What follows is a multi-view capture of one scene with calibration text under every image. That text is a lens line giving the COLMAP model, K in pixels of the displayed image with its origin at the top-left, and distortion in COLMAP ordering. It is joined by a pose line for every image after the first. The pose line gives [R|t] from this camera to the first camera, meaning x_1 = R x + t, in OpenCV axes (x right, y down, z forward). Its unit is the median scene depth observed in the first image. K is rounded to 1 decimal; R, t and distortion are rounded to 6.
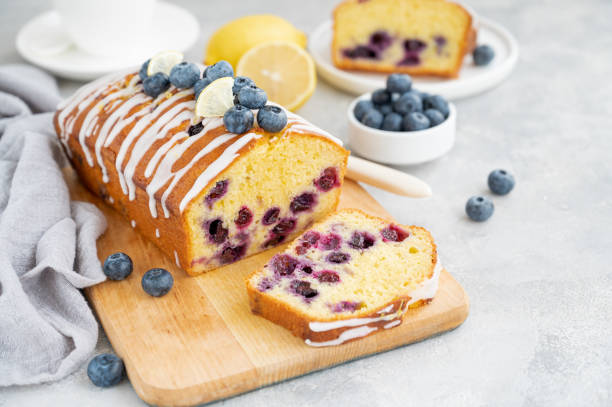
lens RADIAL K [[1203.6, 0, 304.3], [0, 1203.6, 203.5], [0, 0, 1]] dist [-0.010877, 0.000000]
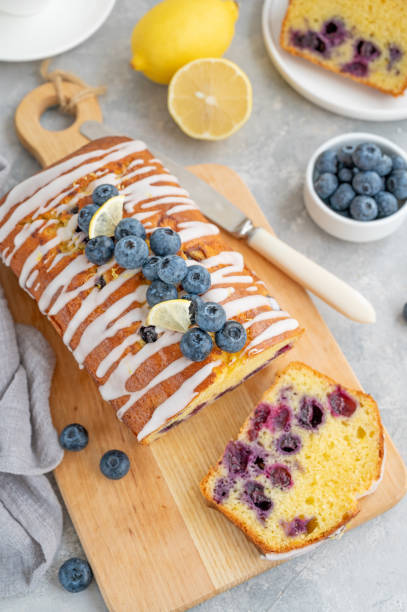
lens RADIAL K [[863.4, 0, 207.8], [0, 863.4, 306.5], [0, 0, 1]] dist [0.024126, 0.000000]
pose [[0.998820, -0.001064, 0.048563, -0.077578], [-0.027399, 0.813204, 0.581333, -0.481793], [-0.040110, -0.581978, 0.812215, 0.466909]]
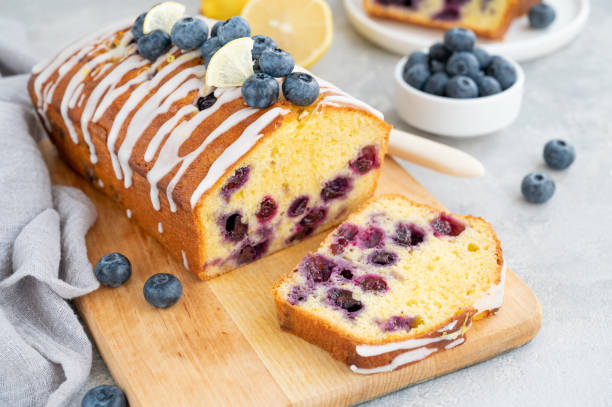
lens RADIAL K [[1203.6, 0, 302.1], [0, 1203.6, 201.9], [0, 0, 1]] dist [-0.010877, 0.000000]
pose [[0.999550, -0.009633, 0.028409, -0.049824], [0.007963, 0.998266, 0.058319, -0.041586], [-0.028922, -0.058066, 0.997894, 0.183085]]
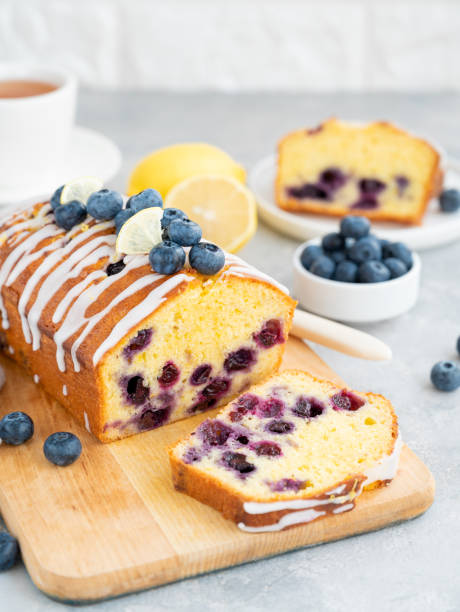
lens RADIAL K [[1368.1, 0, 229.8], [0, 1368.1, 309.6], [0, 0, 1]] dist [-0.032342, 0.000000]
pose [[0.999355, 0.035896, 0.001314, -0.010713], [-0.035783, 0.998074, -0.050674, 0.013128], [-0.003131, 0.050594, 0.998714, 0.047604]]
